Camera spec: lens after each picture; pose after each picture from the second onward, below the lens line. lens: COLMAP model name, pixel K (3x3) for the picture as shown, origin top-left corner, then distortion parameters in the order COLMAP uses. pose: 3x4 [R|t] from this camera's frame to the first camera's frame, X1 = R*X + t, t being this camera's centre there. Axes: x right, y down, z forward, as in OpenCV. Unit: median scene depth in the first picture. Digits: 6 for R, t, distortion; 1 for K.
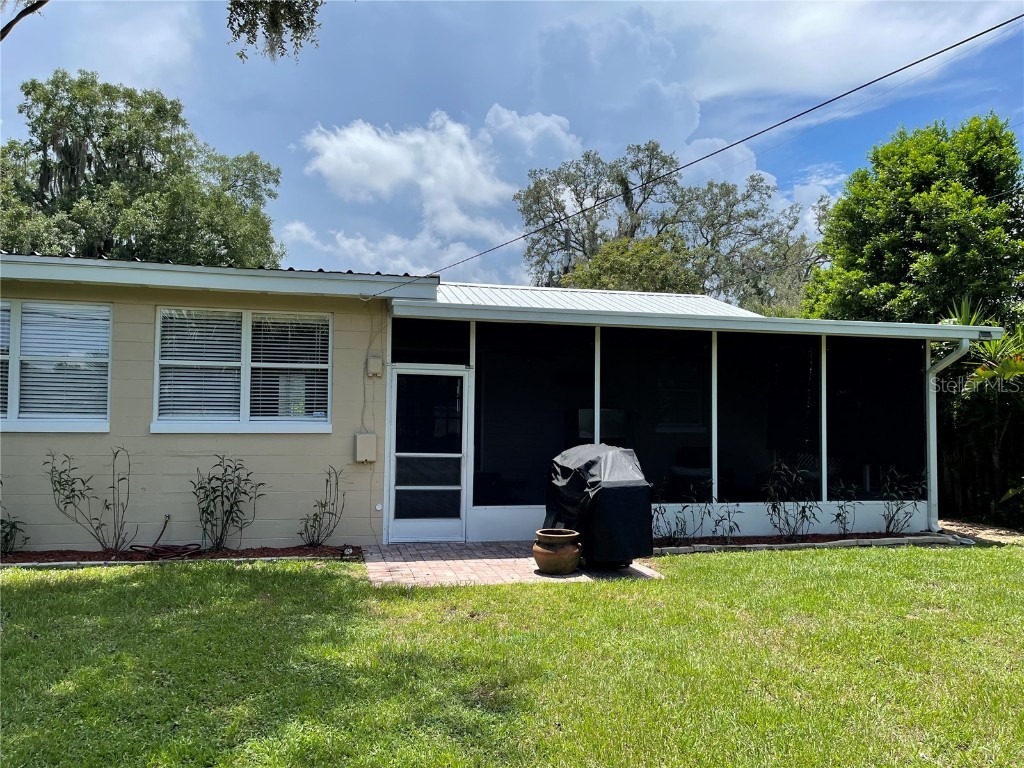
lens RADIAL K [[769.3, 0, 510.9], [0, 769.3, 389.4], [0, 0, 1]] dist [0.074963, -0.101032]
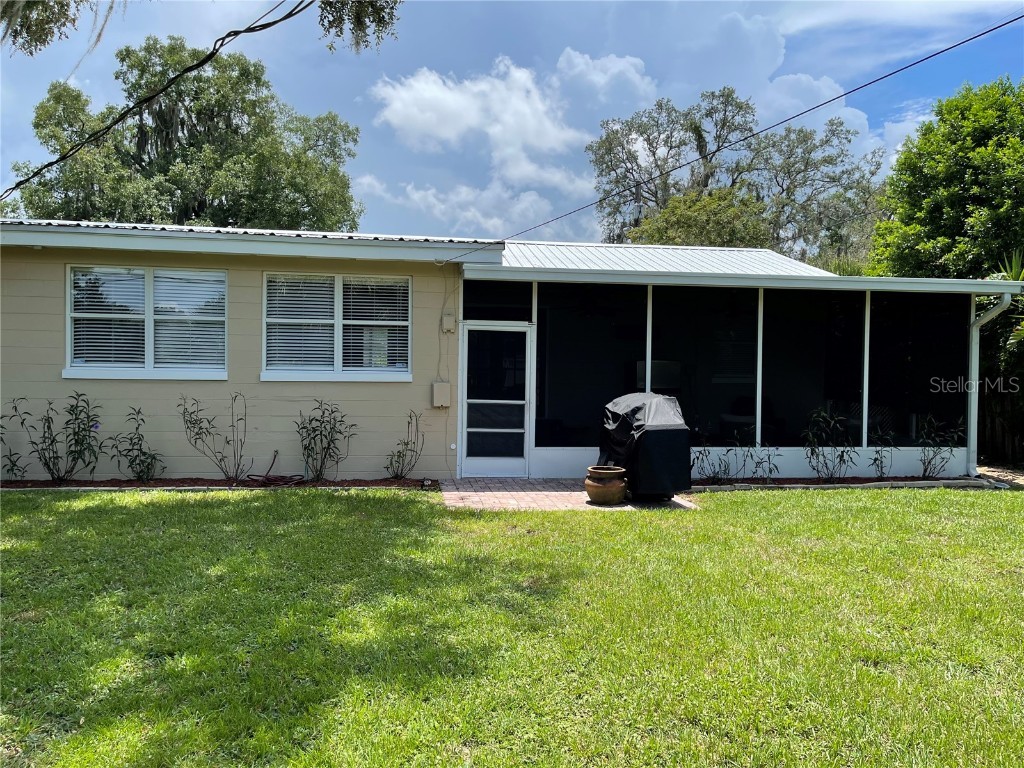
lens RADIAL K [[769.3, 0, 510.9], [0, 769.3, 389.4], [0, 0, 1]] dist [0.074963, -0.101032]
pose [[0.995401, 0.004583, -0.095689, 0.020408], [0.001473, 0.998004, 0.063128, -0.003536], [0.095787, -0.062978, 0.993408, -0.104585]]
